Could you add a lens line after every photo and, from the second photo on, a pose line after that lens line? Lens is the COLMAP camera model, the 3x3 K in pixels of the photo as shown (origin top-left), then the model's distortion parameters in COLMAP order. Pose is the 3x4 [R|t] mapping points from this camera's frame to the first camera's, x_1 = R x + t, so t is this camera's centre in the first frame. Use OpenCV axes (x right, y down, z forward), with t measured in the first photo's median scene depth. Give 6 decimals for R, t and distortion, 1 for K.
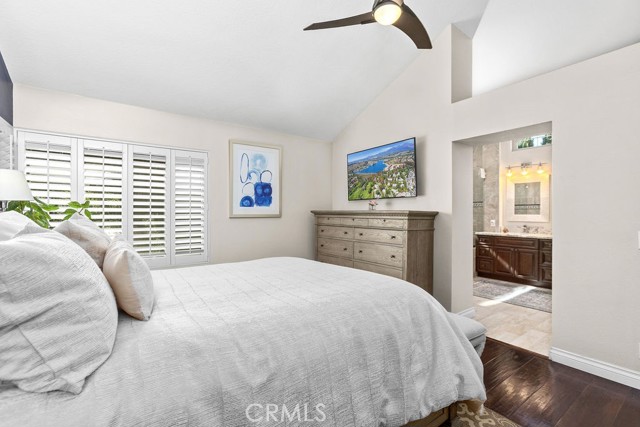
lens RADIAL K [[289.4, 0, 323.4], [0, 289.4, 213.5], [0, 0, 1]] dist [-0.004693, 0.000672]
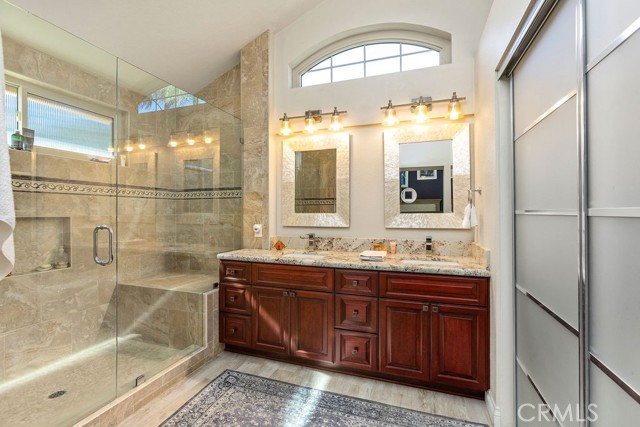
lens RADIAL K [[289.4, 0, 321.0], [0, 289.4, 212.2], [0, 0, 1]] dist [-0.004693, 0.000672]
pose [[0.827680, -0.001442, 0.561198, 0.319793], [0.002233, 0.999997, -0.000723, 0.001951], [-0.561195, 0.001851, 0.827681, 0.428279]]
